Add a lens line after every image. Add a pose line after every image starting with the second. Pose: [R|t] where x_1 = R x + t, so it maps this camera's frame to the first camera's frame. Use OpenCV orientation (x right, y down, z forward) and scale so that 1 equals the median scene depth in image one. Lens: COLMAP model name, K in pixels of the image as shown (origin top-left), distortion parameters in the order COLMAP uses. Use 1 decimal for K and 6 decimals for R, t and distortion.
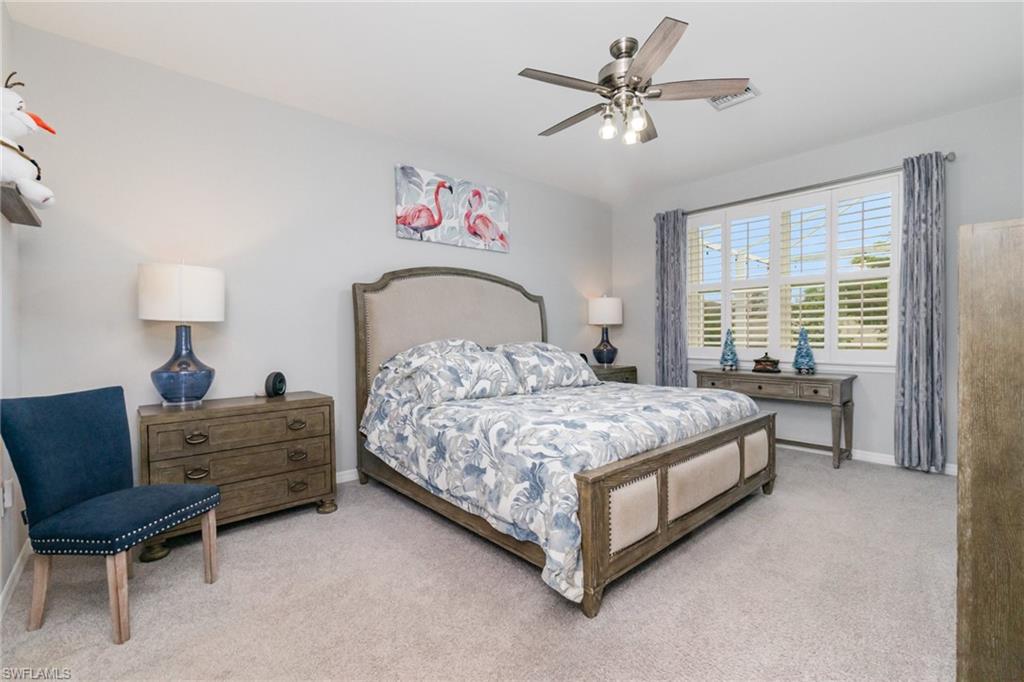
lens RADIAL K [[423.1, 0, 518.2], [0, 423.1, 345.7], [0, 0, 1]] dist [0.024538, 0.000083]
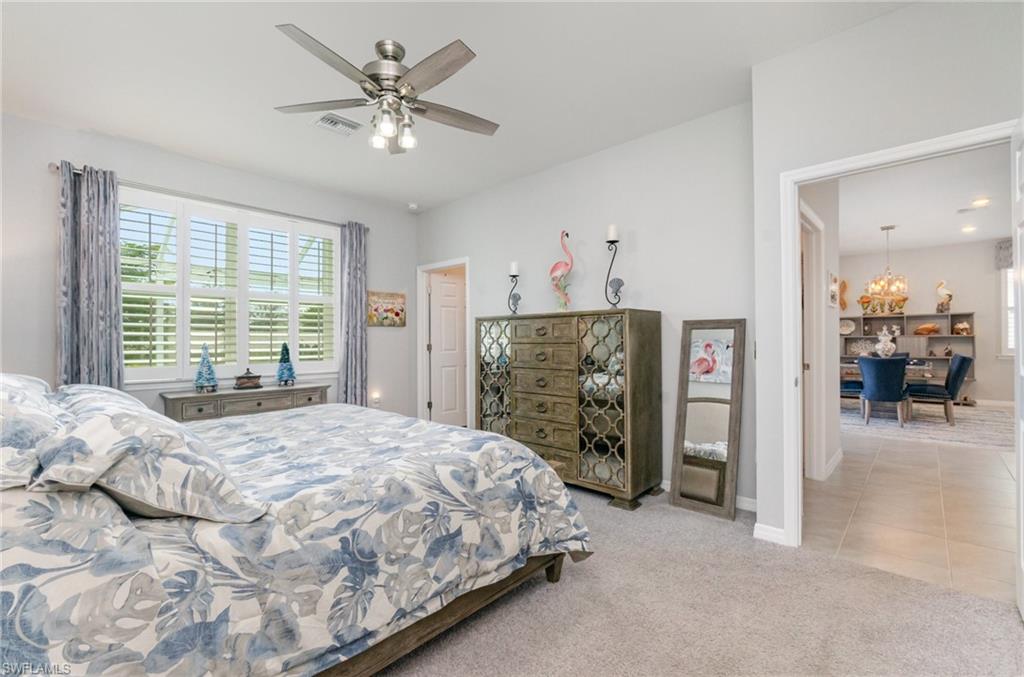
lens RADIAL K [[446.2, 0, 512.0], [0, 446.2, 338.5], [0, 0, 1]] dist [-0.000192, -0.000127]
pose [[-0.073216, 0.015132, 0.997201, -0.780914], [0.030613, 0.999448, -0.012918, -0.032229], [-0.996846, 0.029581, -0.073639, 0.843022]]
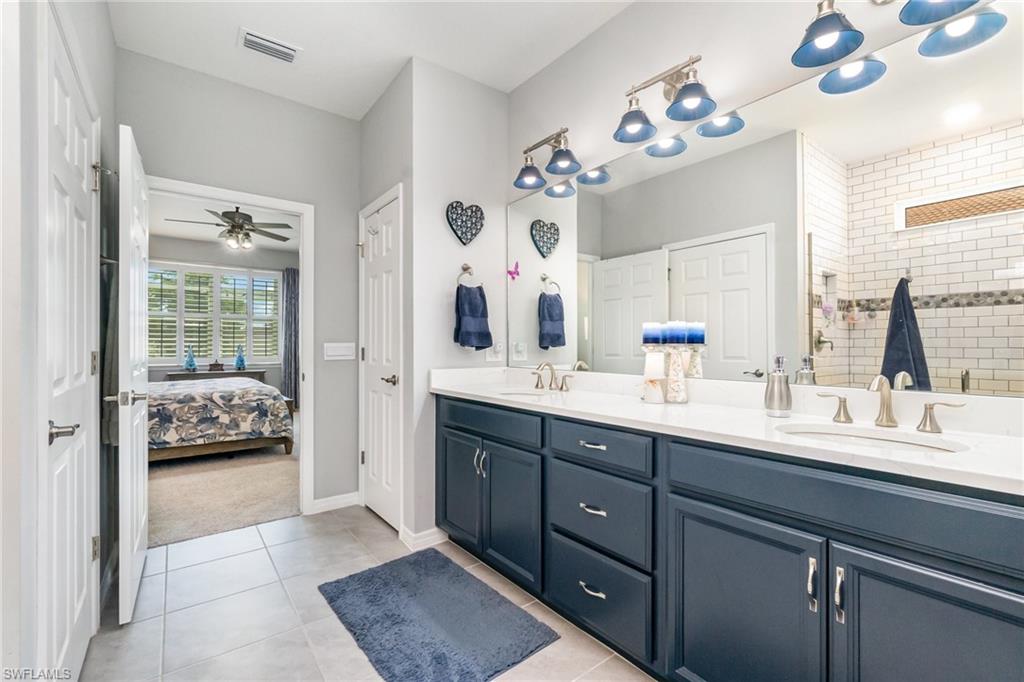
lens RADIAL K [[450.2, 0, 514.1], [0, 450.2, 346.2], [0, 0, 1]] dist [-0.000811, -0.000012]
pose [[0.084391, 0.015003, 0.996320, -1.764886], [0.020527, 0.999648, -0.016792, 0.030768], [-0.996221, 0.021869, 0.084054, -0.454247]]
